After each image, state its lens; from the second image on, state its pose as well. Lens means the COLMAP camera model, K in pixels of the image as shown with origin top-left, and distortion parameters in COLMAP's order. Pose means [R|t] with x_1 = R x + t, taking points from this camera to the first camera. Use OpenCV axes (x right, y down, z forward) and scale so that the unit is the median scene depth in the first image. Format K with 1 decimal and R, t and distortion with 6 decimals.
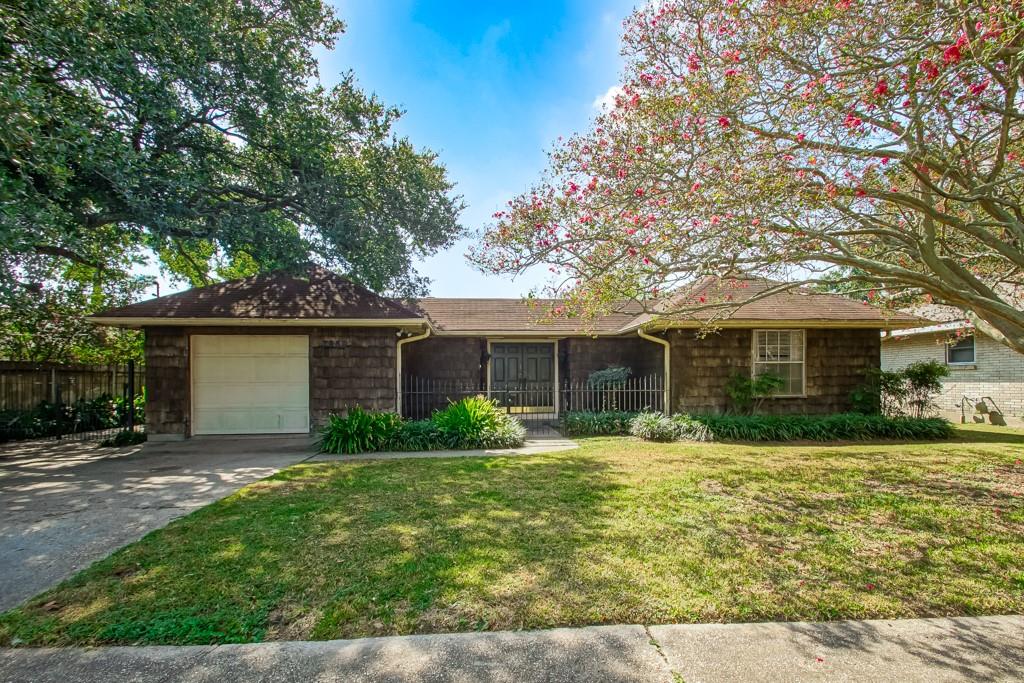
lens RADIAL K [[478.5, 0, 579.0], [0, 478.5, 362.2], [0, 0, 1]] dist [-0.005922, -0.003212]
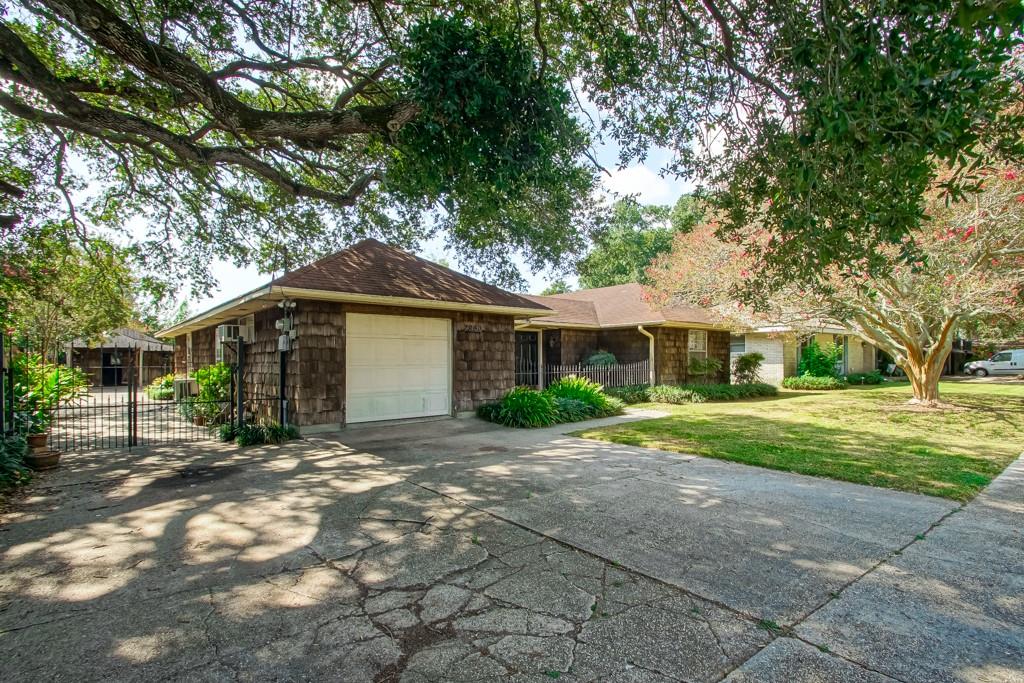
lens RADIAL K [[478.5, 0, 511.1], [0, 478.5, 348.8], [0, 0, 1]] dist [-0.005922, -0.003212]
pose [[0.840192, 0.013563, 0.542120, -1.016491], [-0.009243, 0.999900, -0.010690, 0.017515], [-0.542211, 0.003971, 0.840233, 0.070449]]
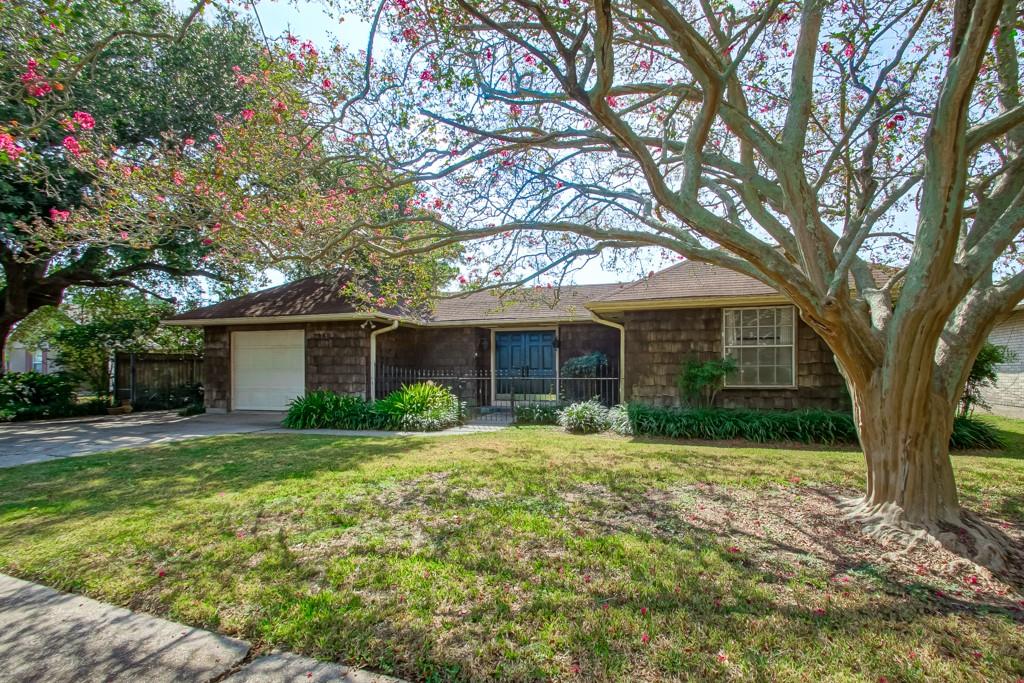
lens RADIAL K [[478.5, 0, 519.5], [0, 478.5, 349.2], [0, 0, 1]] dist [-0.005922, -0.003212]
pose [[0.930470, -0.012652, -0.366150, 0.376333], [0.011282, 0.999919, -0.005881, 0.006169], [0.366195, 0.001341, 0.930537, 0.081237]]
